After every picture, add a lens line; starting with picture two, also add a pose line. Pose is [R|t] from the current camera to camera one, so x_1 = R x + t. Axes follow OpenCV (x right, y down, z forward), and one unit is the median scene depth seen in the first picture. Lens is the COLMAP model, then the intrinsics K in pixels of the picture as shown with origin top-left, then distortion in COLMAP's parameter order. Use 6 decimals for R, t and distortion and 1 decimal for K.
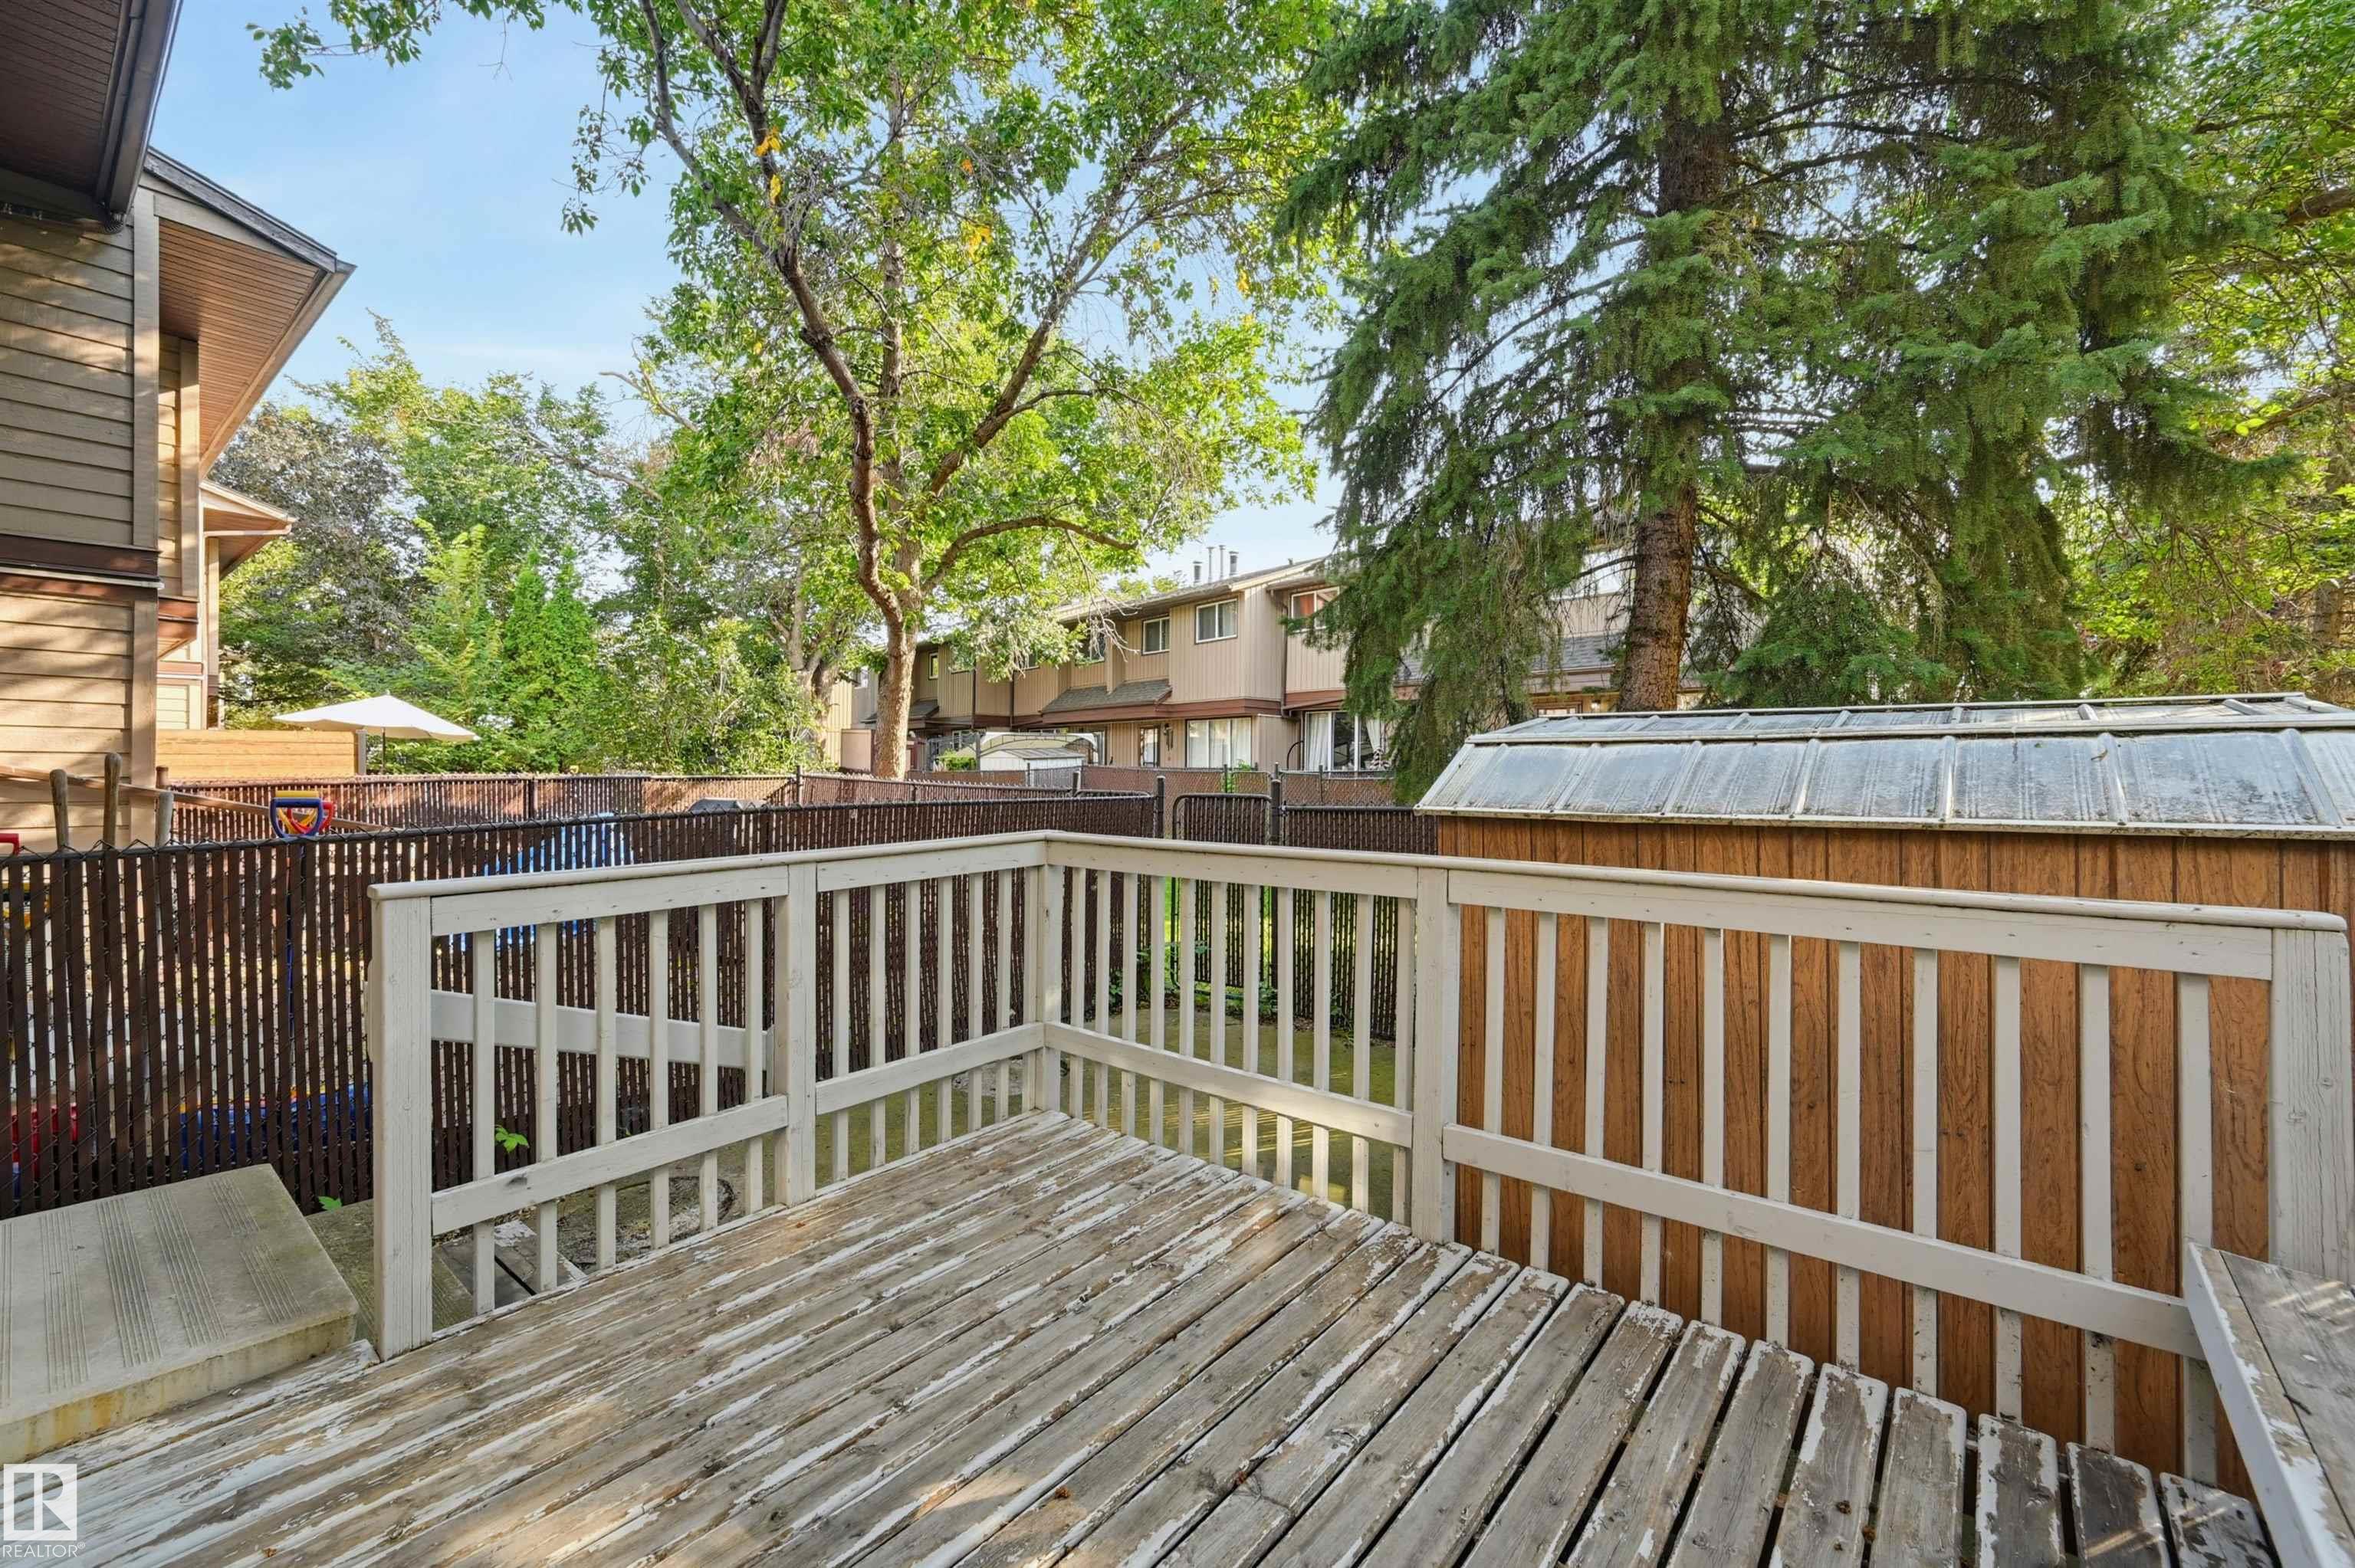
lens RADIAL K [[970.6, 0, 1181.8], [0, 970.6, 780.4], [0, 0, 1]] dist [0.000109, 0.001811]
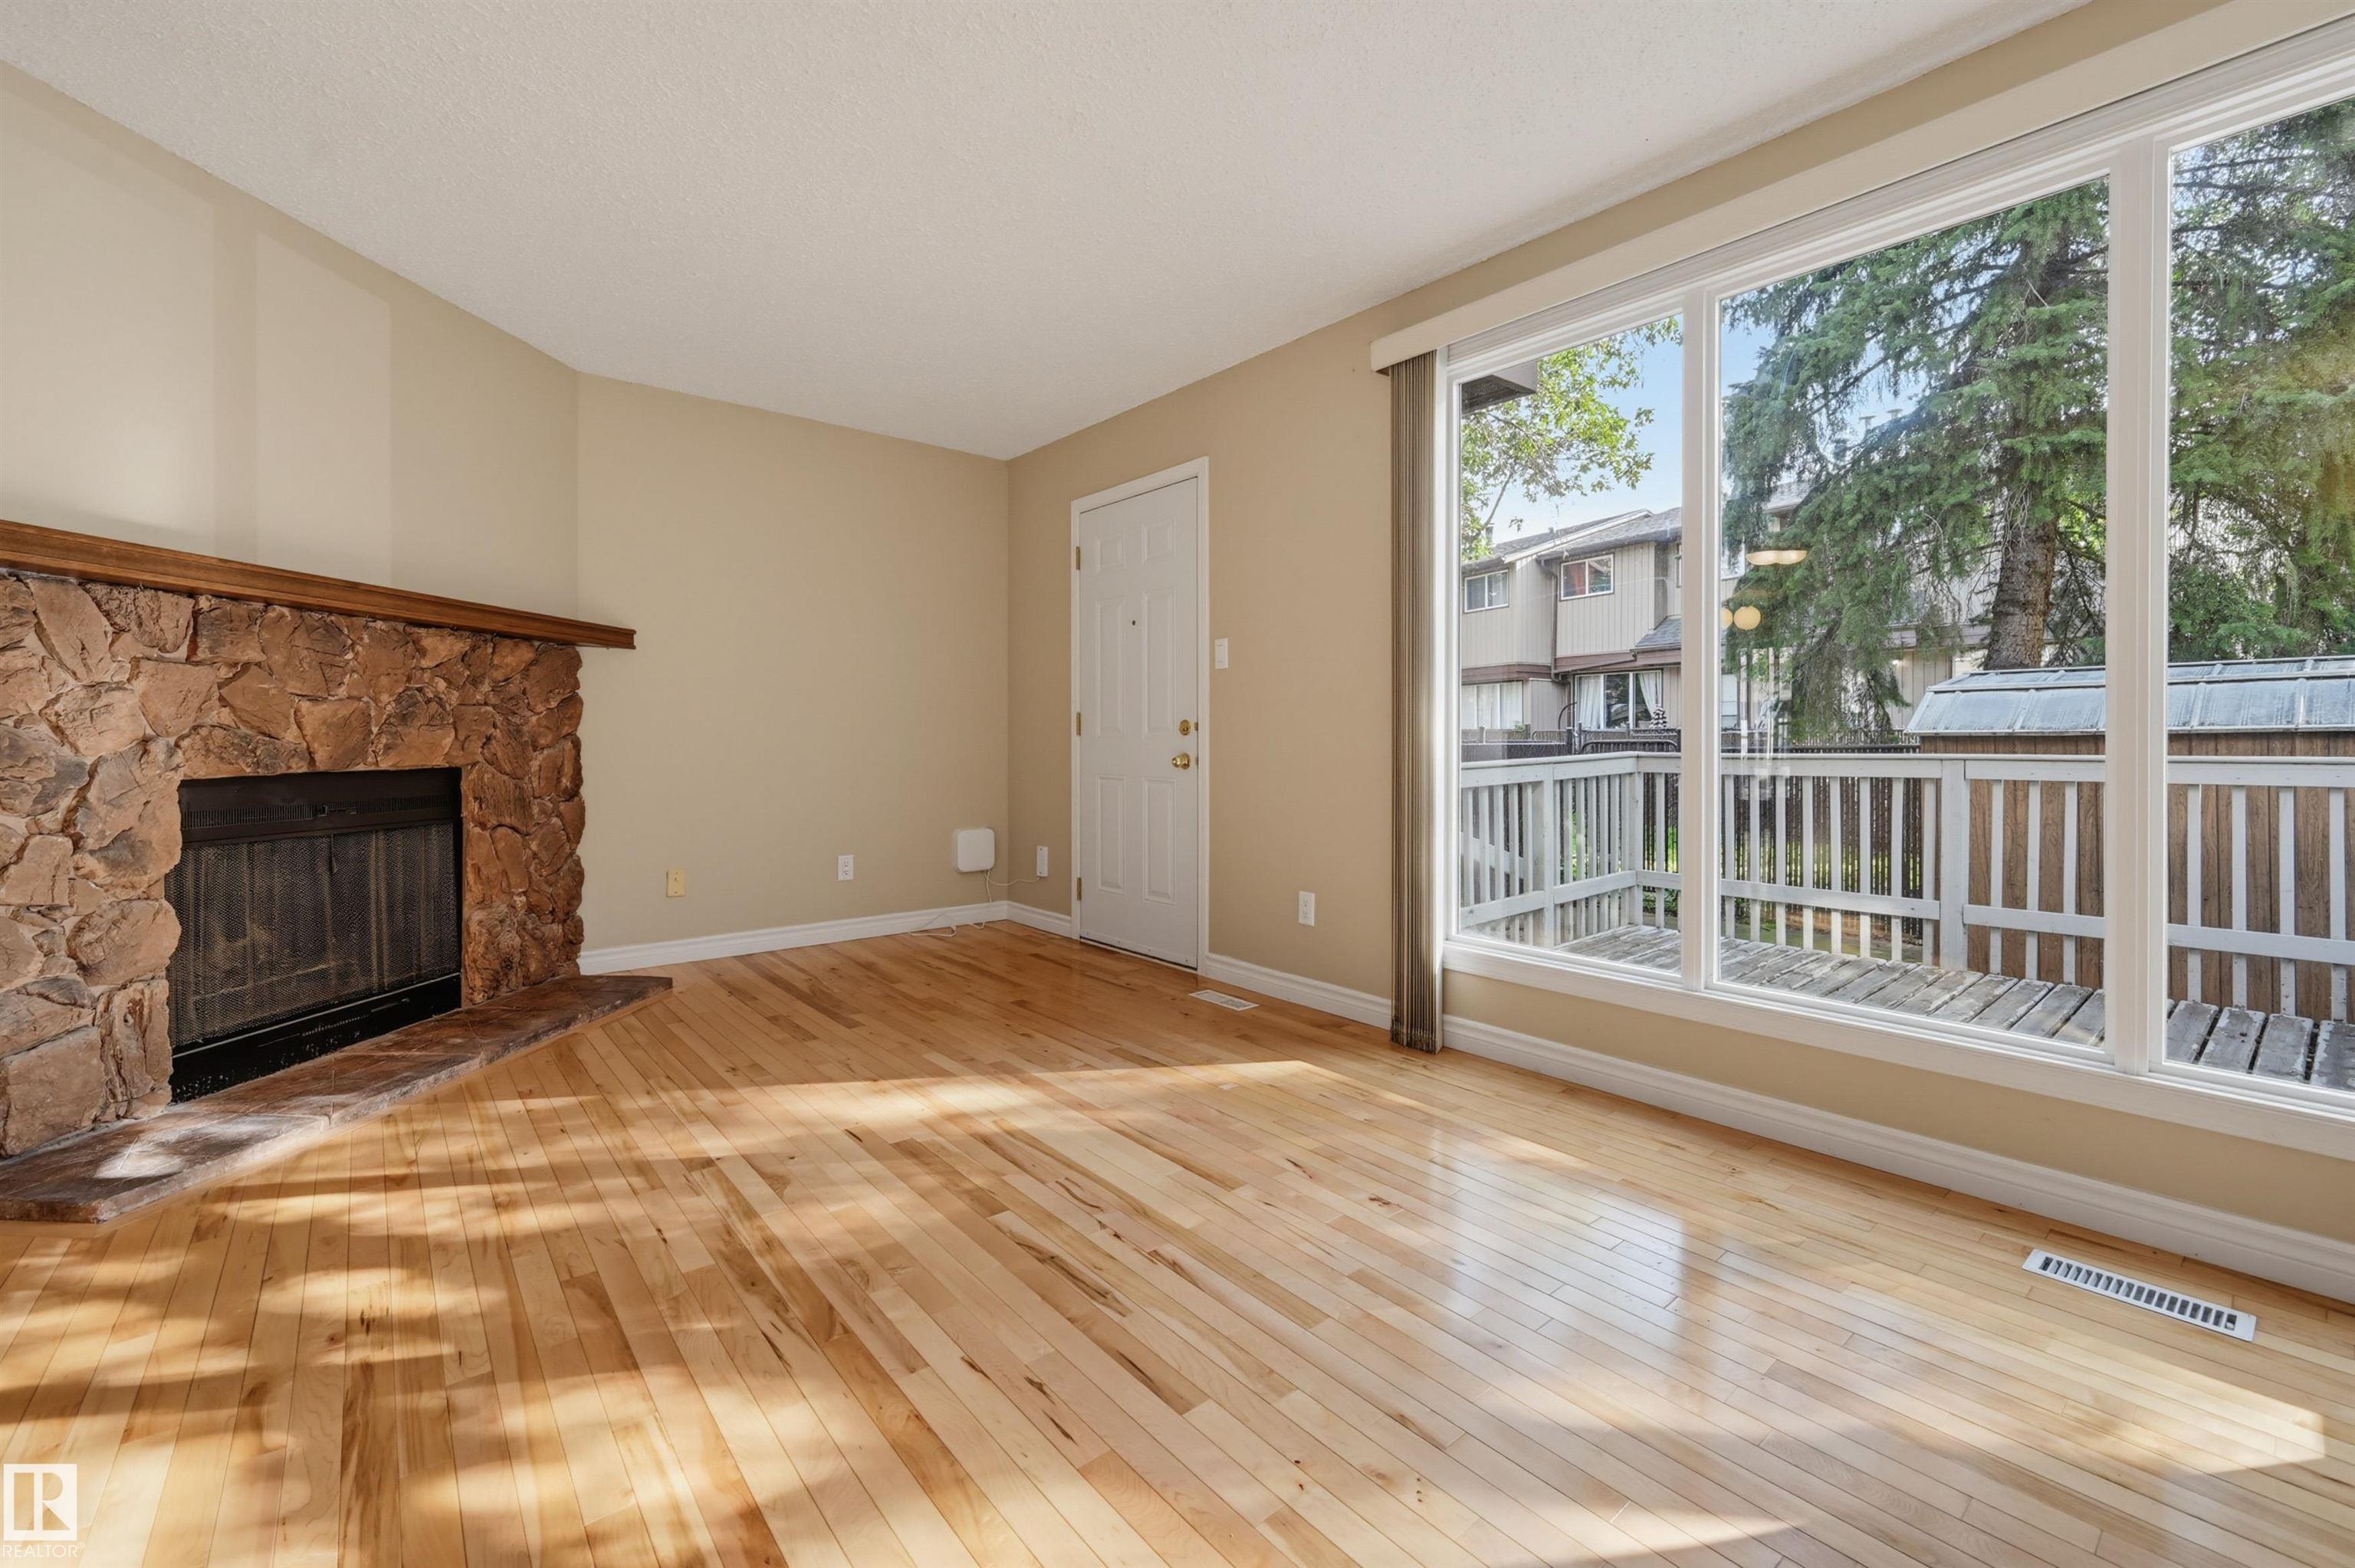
lens RADIAL K [[970.6, 0, 1204.3], [0, 970.6, 751.9], [0, 0, 1]] dist [0.000109, 0.001811]
pose [[0.983521, -0.008382, -0.180598, -0.495371], [0.008899, 0.999958, 0.002055, 0.039600], [0.180574, -0.003628, 0.983555, -0.639775]]
